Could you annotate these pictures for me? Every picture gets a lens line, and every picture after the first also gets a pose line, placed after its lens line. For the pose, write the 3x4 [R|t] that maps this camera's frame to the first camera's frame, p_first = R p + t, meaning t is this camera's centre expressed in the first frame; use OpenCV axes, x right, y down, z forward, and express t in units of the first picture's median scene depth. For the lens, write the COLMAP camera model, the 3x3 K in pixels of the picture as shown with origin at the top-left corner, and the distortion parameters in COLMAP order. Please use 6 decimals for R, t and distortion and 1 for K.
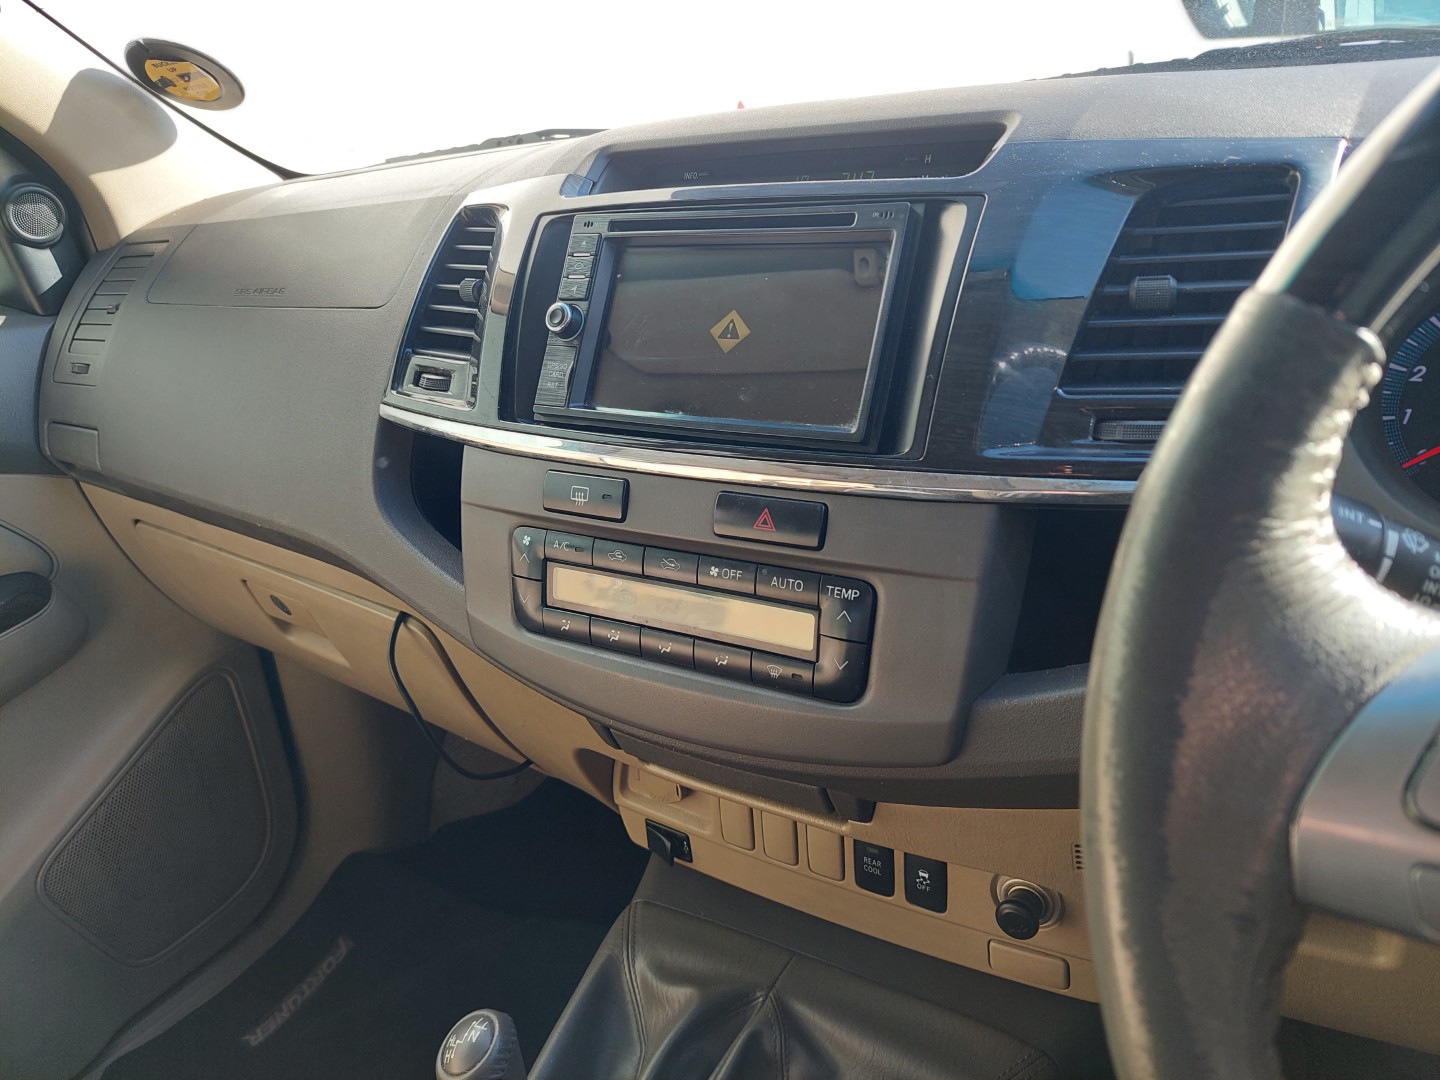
lens RADIAL K [[1047.4, 0, 720.0], [0, 1047.4, 540.0], [0, 0, 1]] dist [0.059120, -0.092997]
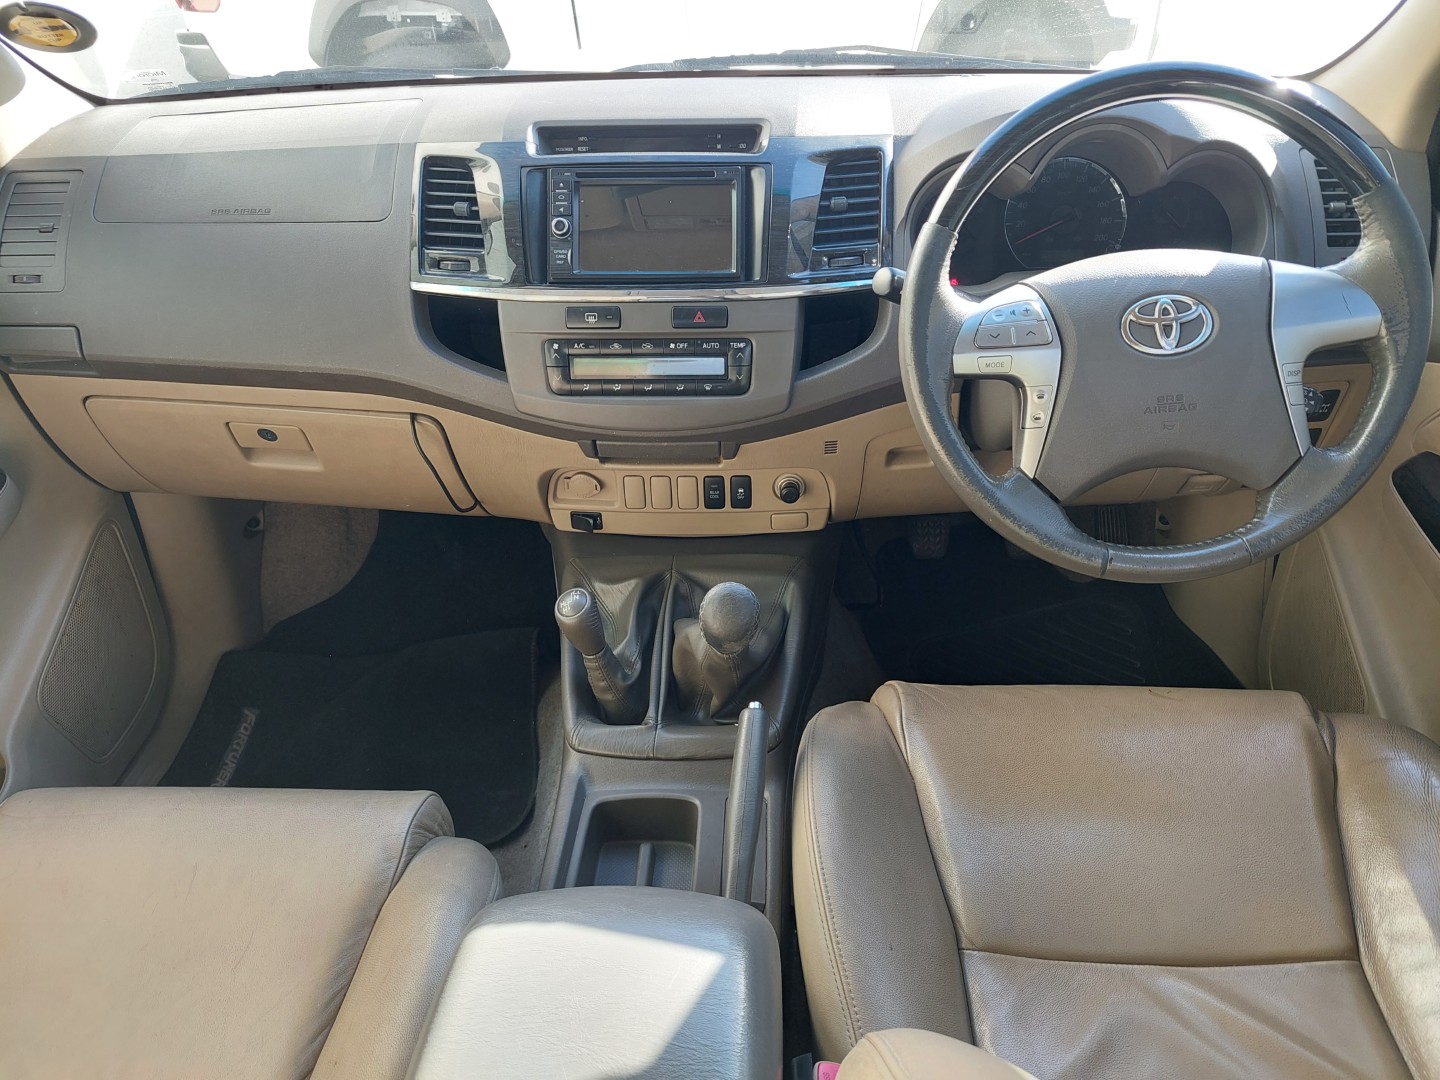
lens RADIAL K [[1047.4, 0, 720.0], [0, 1047.4, 540.0], [0, 0, 1]] dist [0.059120, -0.092997]
pose [[0.866207, -0.205287, 0.455568, -0.772996], [0.135589, 0.974068, 0.181126, 0.033186], [-0.480937, -0.095123, 0.871580, -0.754510]]
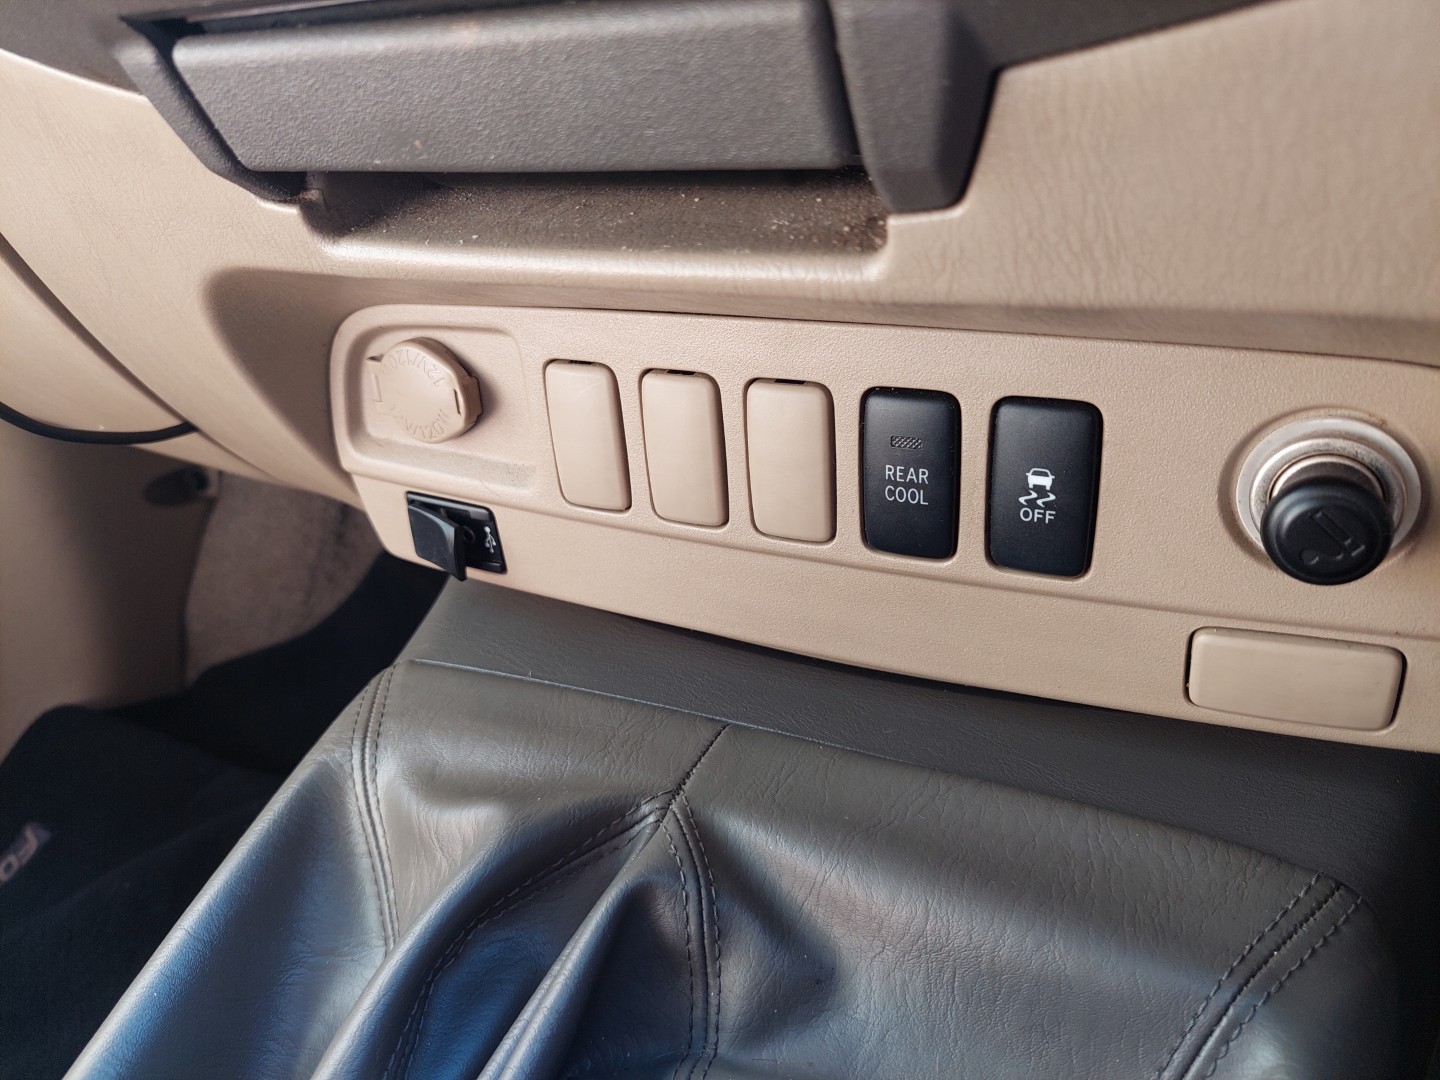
lens RADIAL K [[1045.4, 0, 740.9], [0, 1045.4, 537.9], [0, 0, 1]] dist [0.057737, -0.112213]
pose [[0.993765, -0.038177, 0.104751, 0.035541], [0.029557, 0.996141, 0.082637, 0.293648], [-0.107502, -0.079026, 0.991059, 0.594458]]
